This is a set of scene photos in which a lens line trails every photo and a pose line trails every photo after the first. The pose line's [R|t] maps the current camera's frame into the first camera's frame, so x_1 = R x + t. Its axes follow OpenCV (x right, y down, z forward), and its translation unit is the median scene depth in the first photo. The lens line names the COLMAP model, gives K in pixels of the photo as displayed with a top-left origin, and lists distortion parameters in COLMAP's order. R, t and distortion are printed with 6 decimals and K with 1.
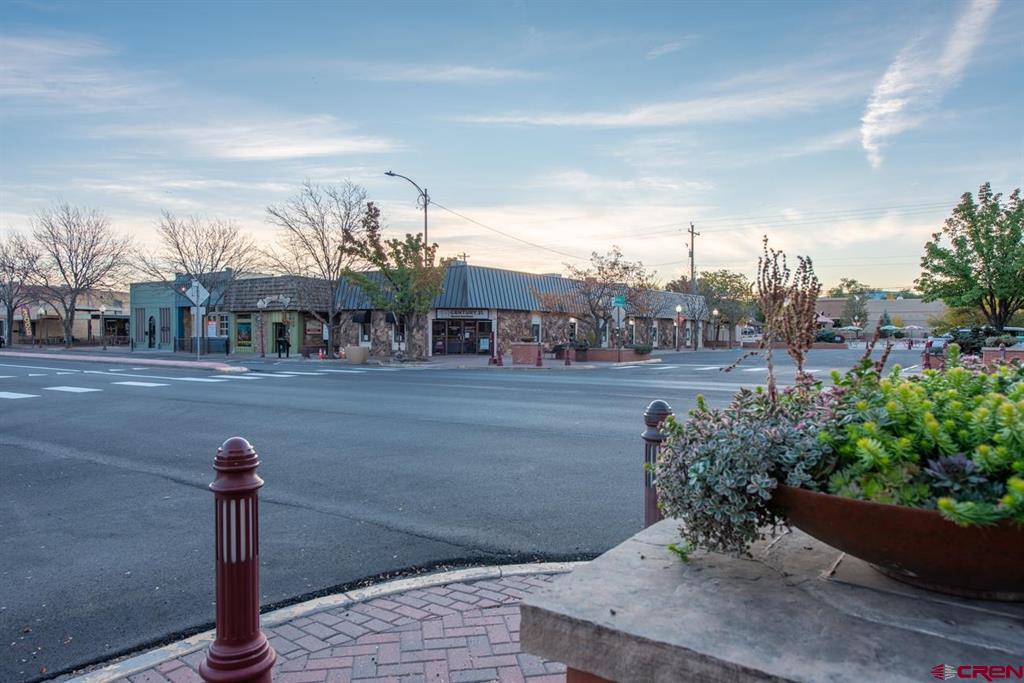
lens RADIAL K [[679.2, 0, 512.0], [0, 679.2, 341.5], [0, 0, 1]] dist [0.002448, 0.000211]
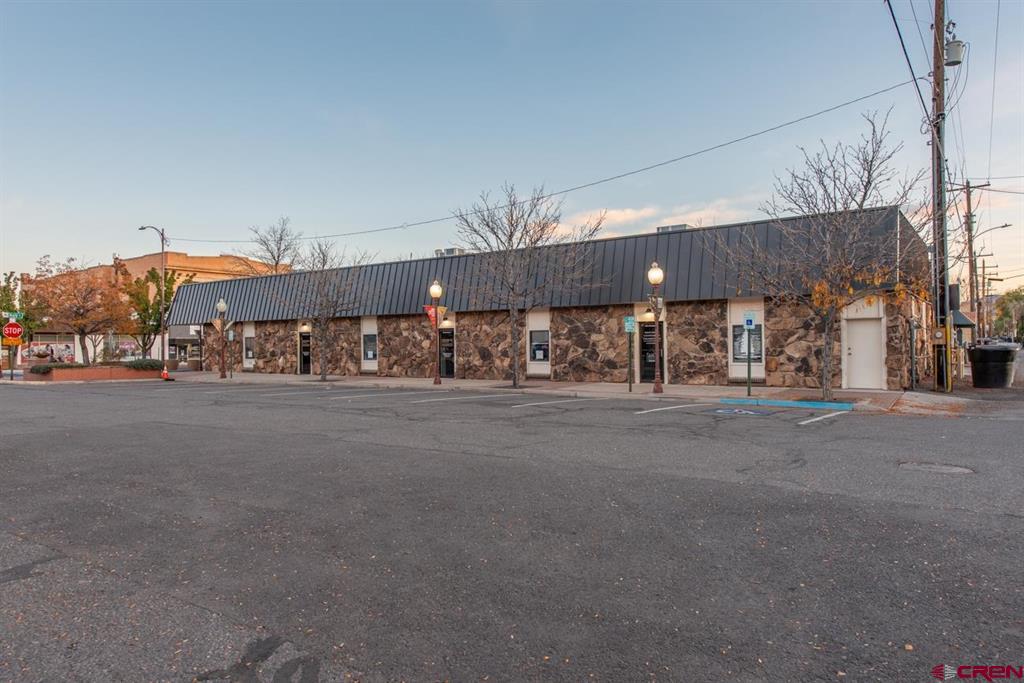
lens RADIAL K [[679.2, 0, 512.0], [0, 679.2, 341.5], [0, 0, 1]] dist [0.002448, 0.000211]
pose [[0.004025, -0.002672, -0.999988, 0.592210], [0.002969, 0.999992, -0.002660, -0.011189], [0.999987, -0.002958, 0.004033, 0.888699]]
